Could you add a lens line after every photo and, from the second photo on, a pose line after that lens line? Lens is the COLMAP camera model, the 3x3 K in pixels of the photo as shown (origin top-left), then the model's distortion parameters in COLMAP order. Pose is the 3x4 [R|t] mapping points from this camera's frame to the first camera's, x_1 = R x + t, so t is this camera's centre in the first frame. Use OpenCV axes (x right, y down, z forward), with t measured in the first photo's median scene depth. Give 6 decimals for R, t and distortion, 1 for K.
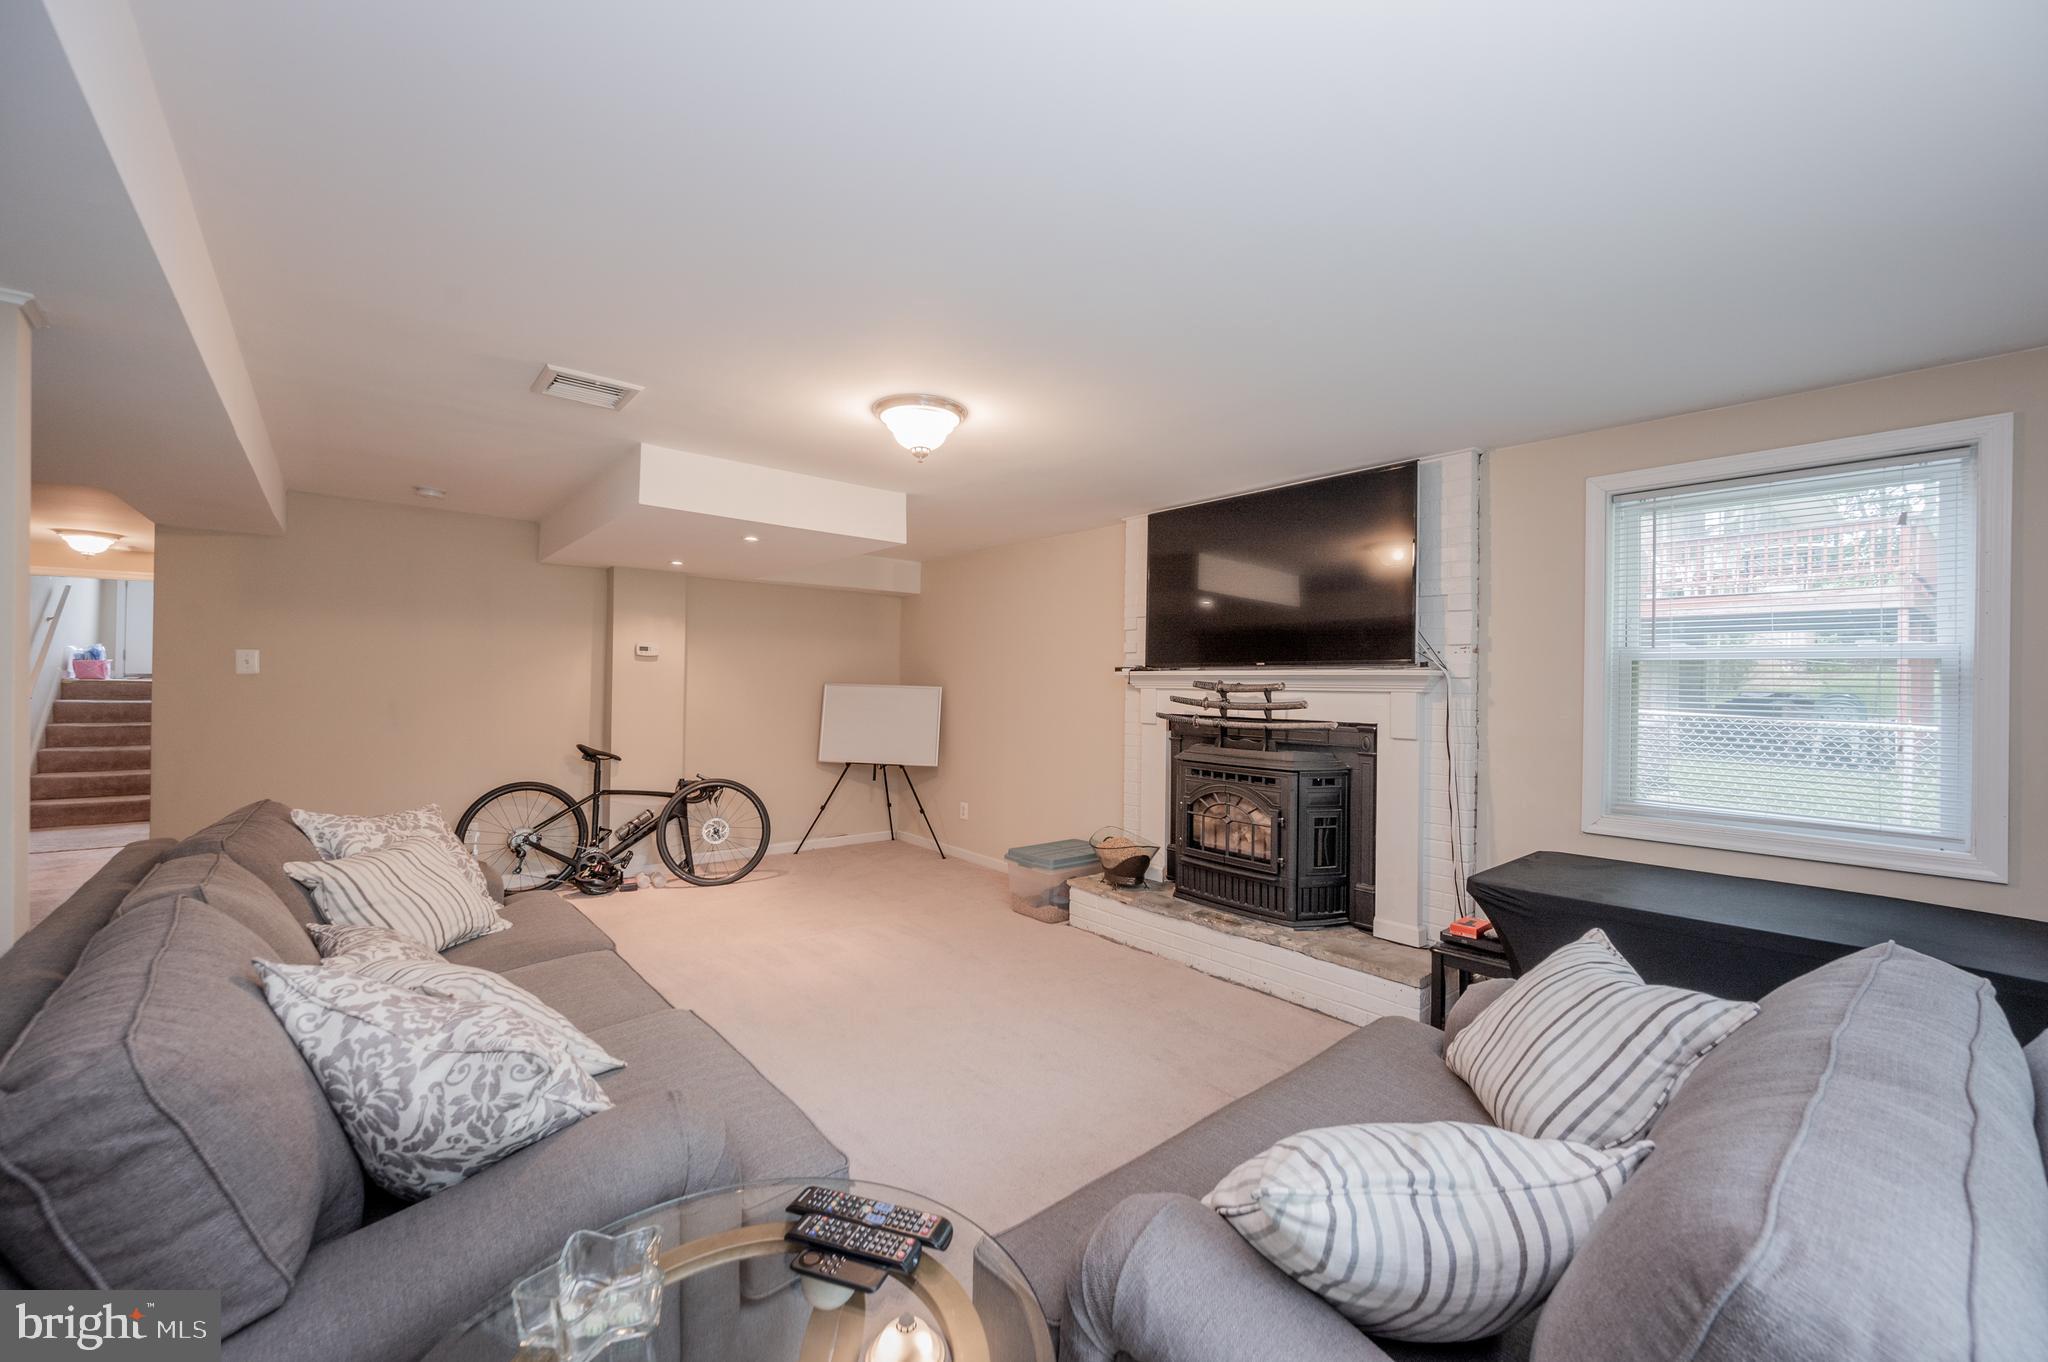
lens RADIAL K [[804.7, 0, 1030.2], [0, 804.7, 677.9], [0, 0, 1]] dist [-0.001442, -0.000068]
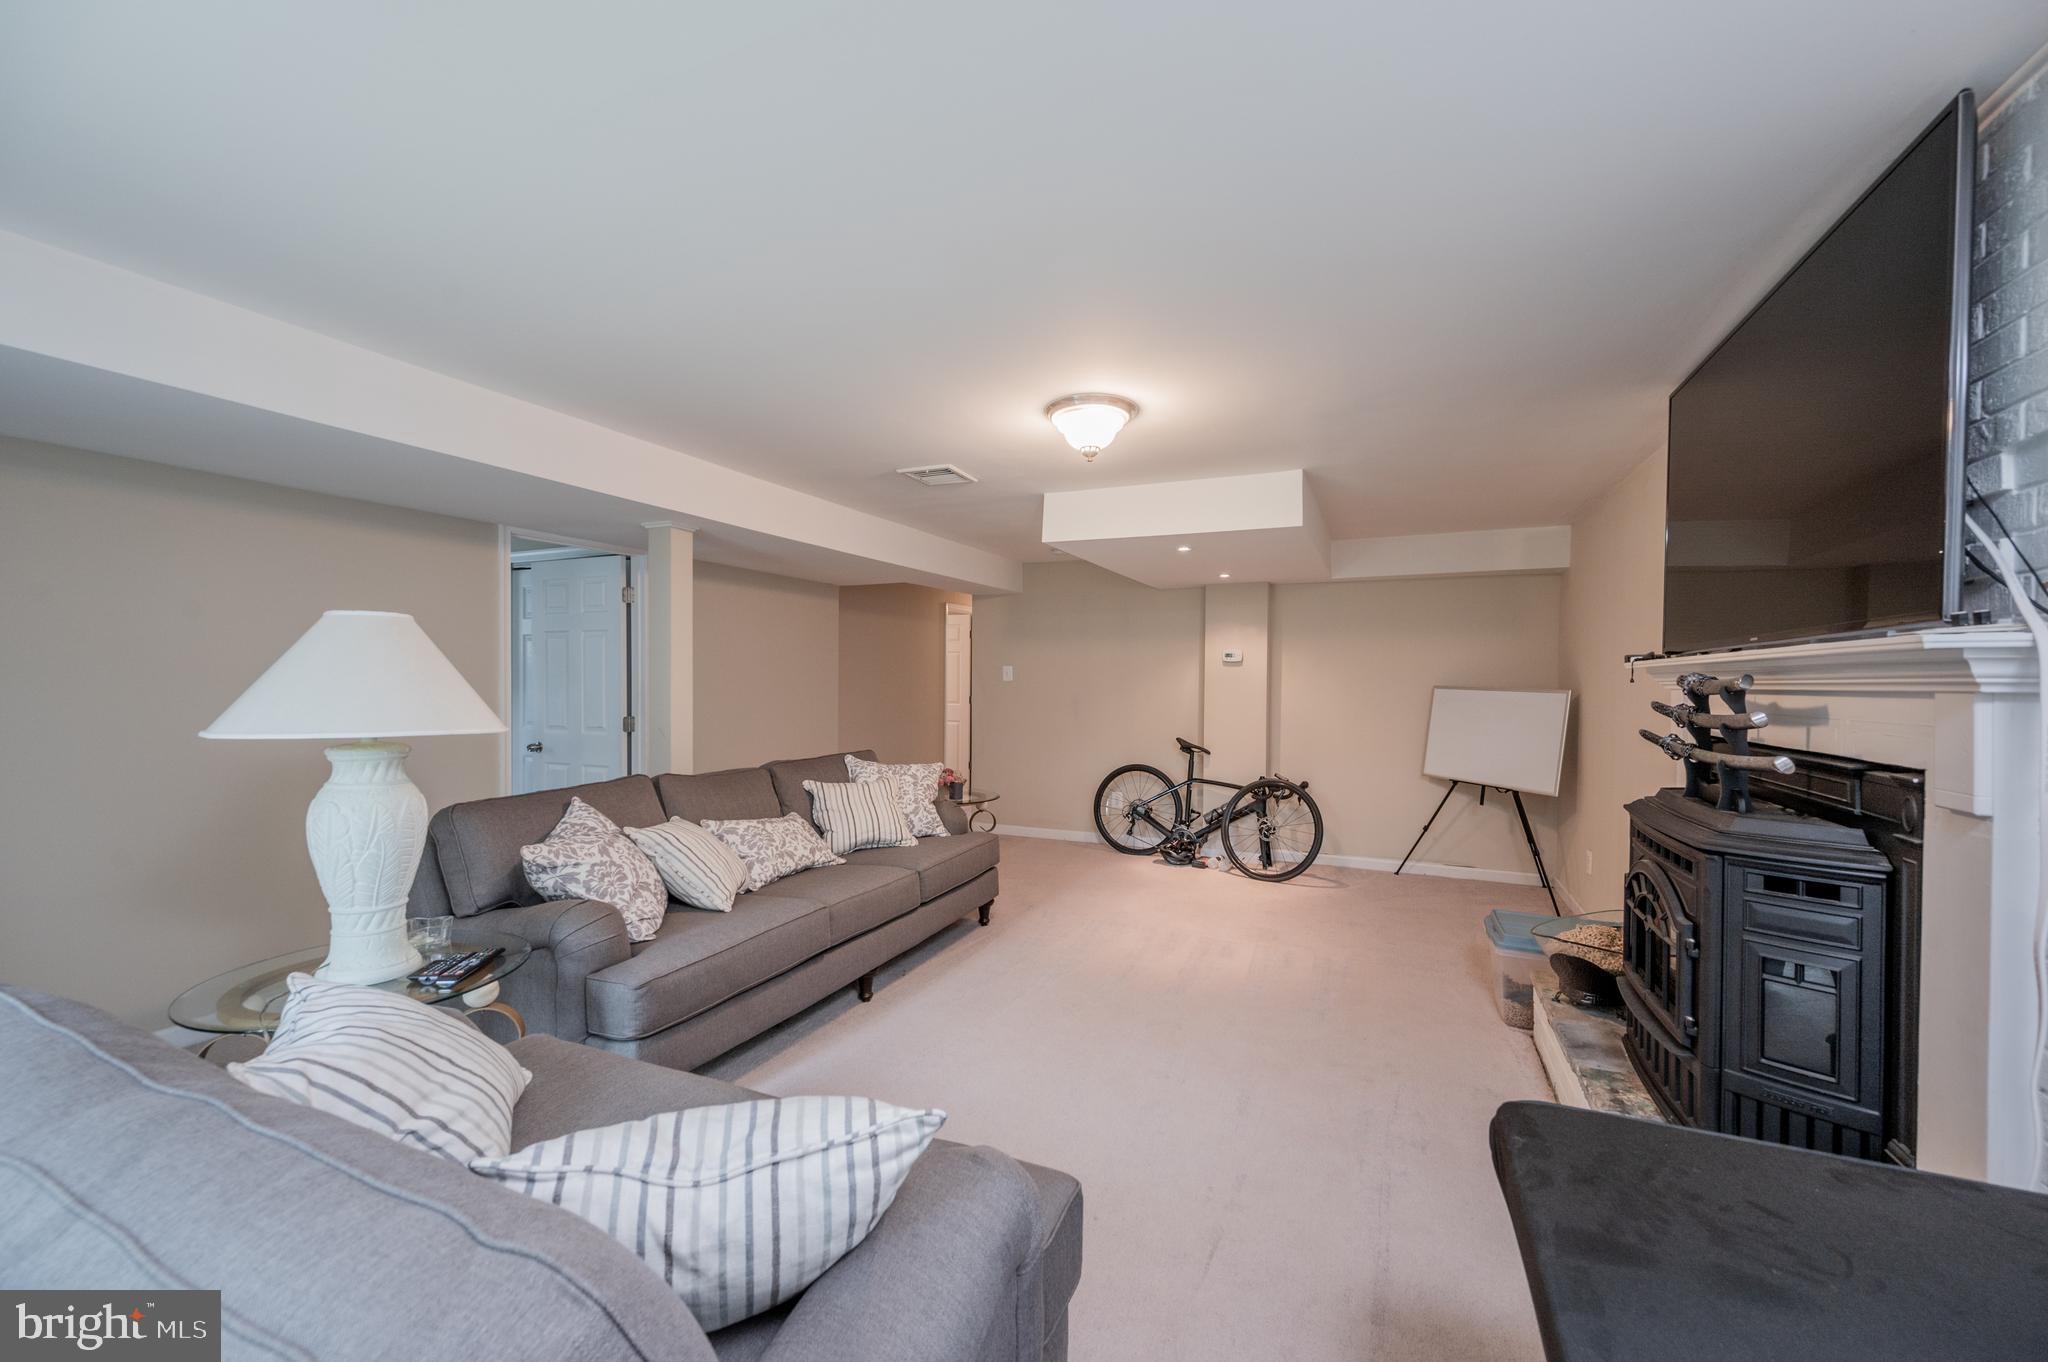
lens RADIAL K [[804.7, 0, 1030.2], [0, 804.7, 677.9], [0, 0, 1]] dist [-0.001442, -0.000068]
pose [[0.435754, -0.014064, -0.899956, 0.476960], [0.004547, 0.999900, -0.013425, 0.010509], [0.900054, 0.001758, 0.435774, 0.319707]]
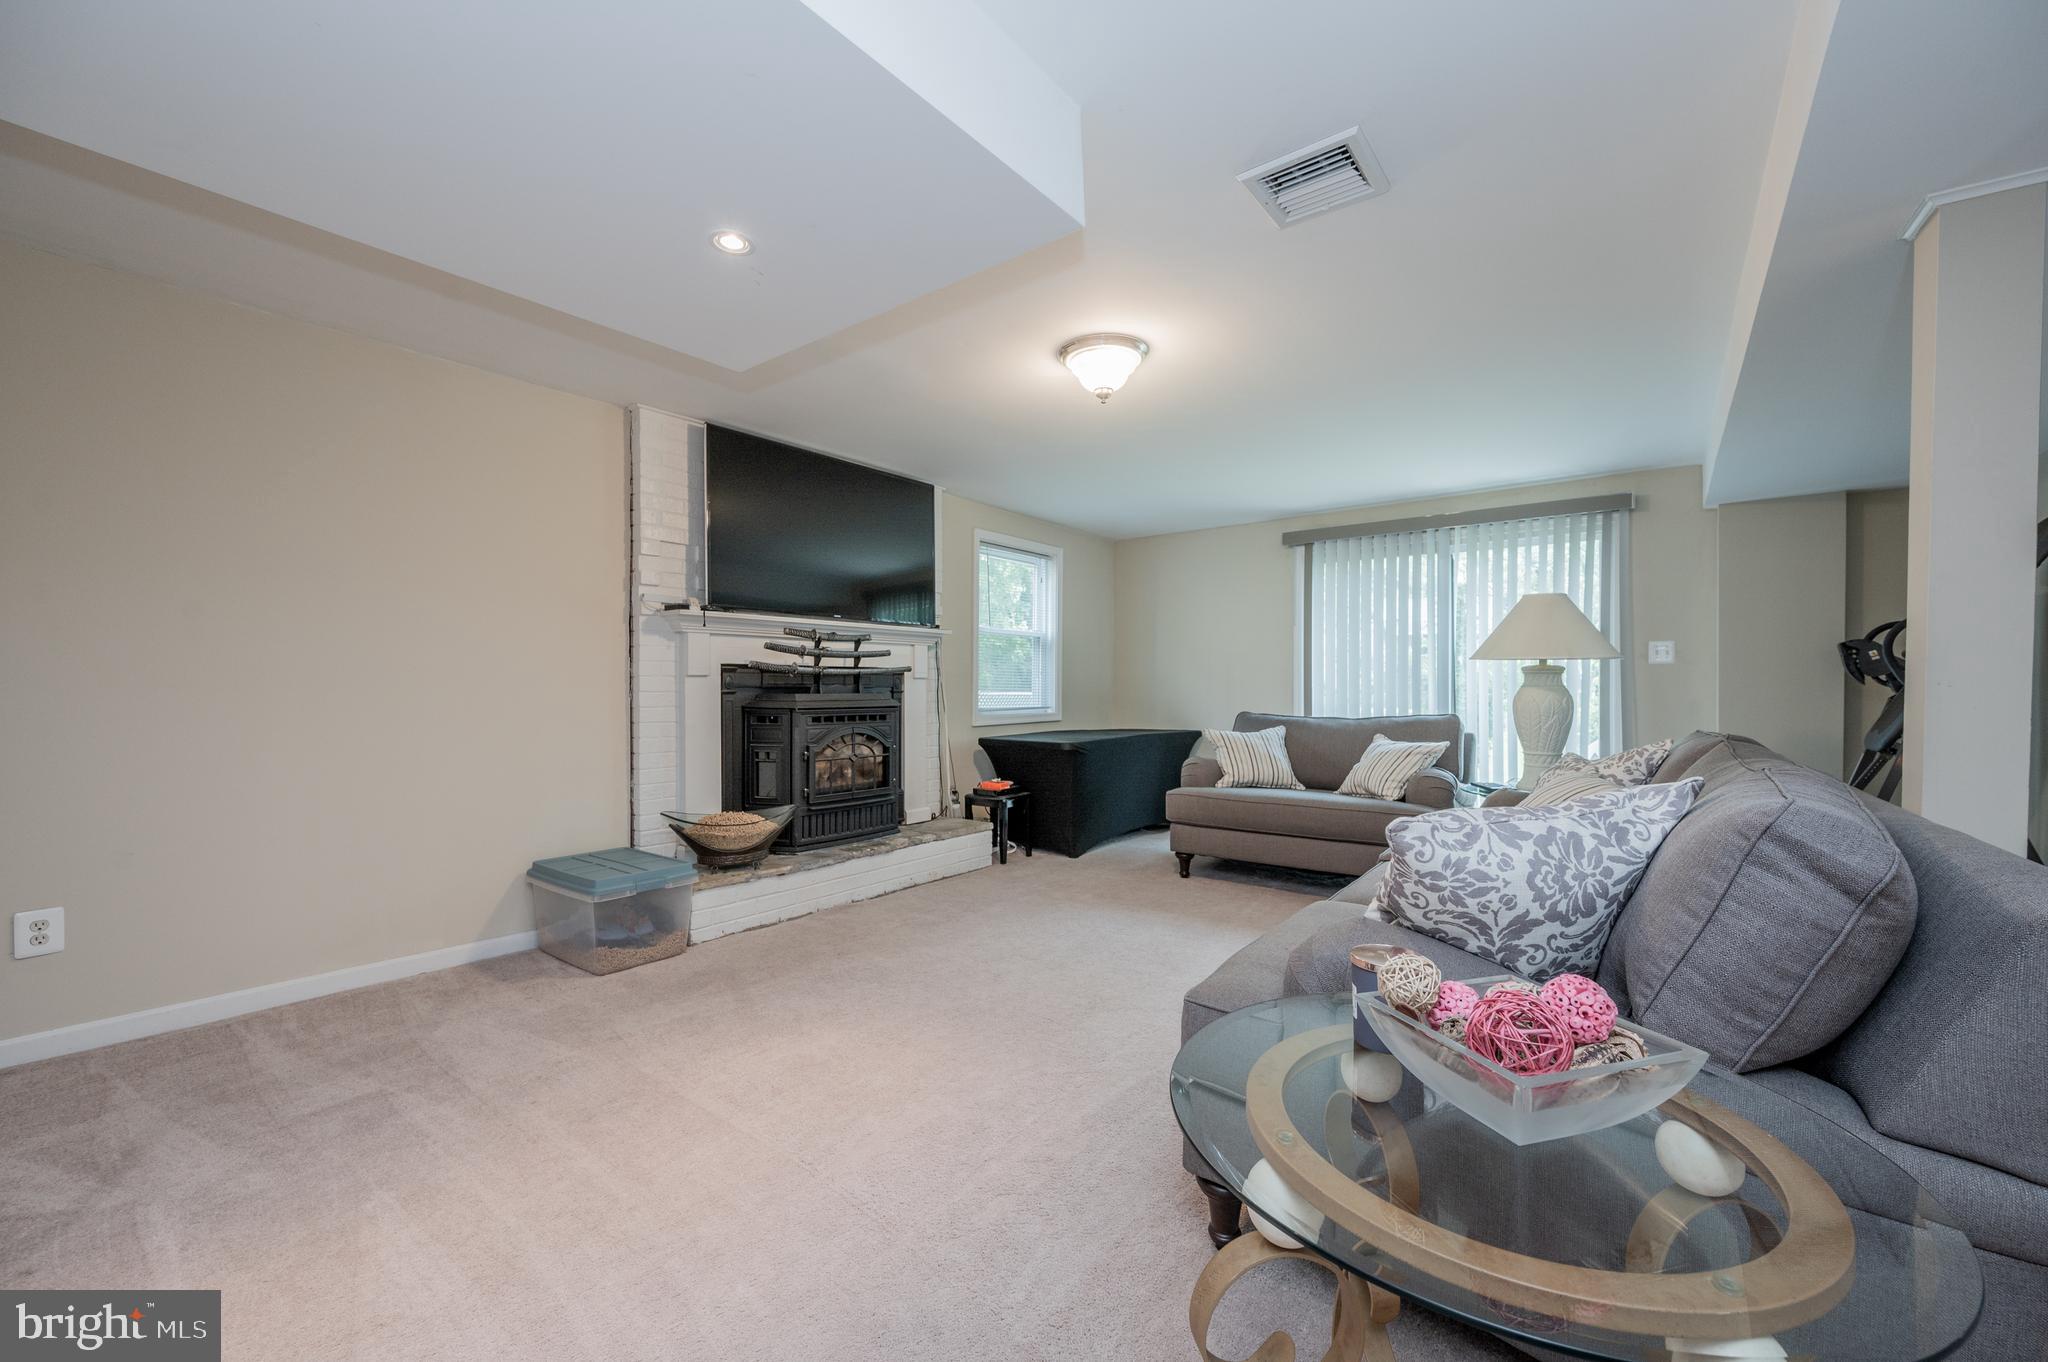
lens RADIAL K [[805.1, 0, 1022.4], [0, 805.1, 686.5], [0, 0, 1]] dist [-0.000780, 0.000345]
pose [[-0.187132, -0.014852, 0.982222, -0.736869], [-0.009219, 0.999868, 0.013363, 0.053604], [-0.982291, -0.006555, -0.187245, 0.838766]]
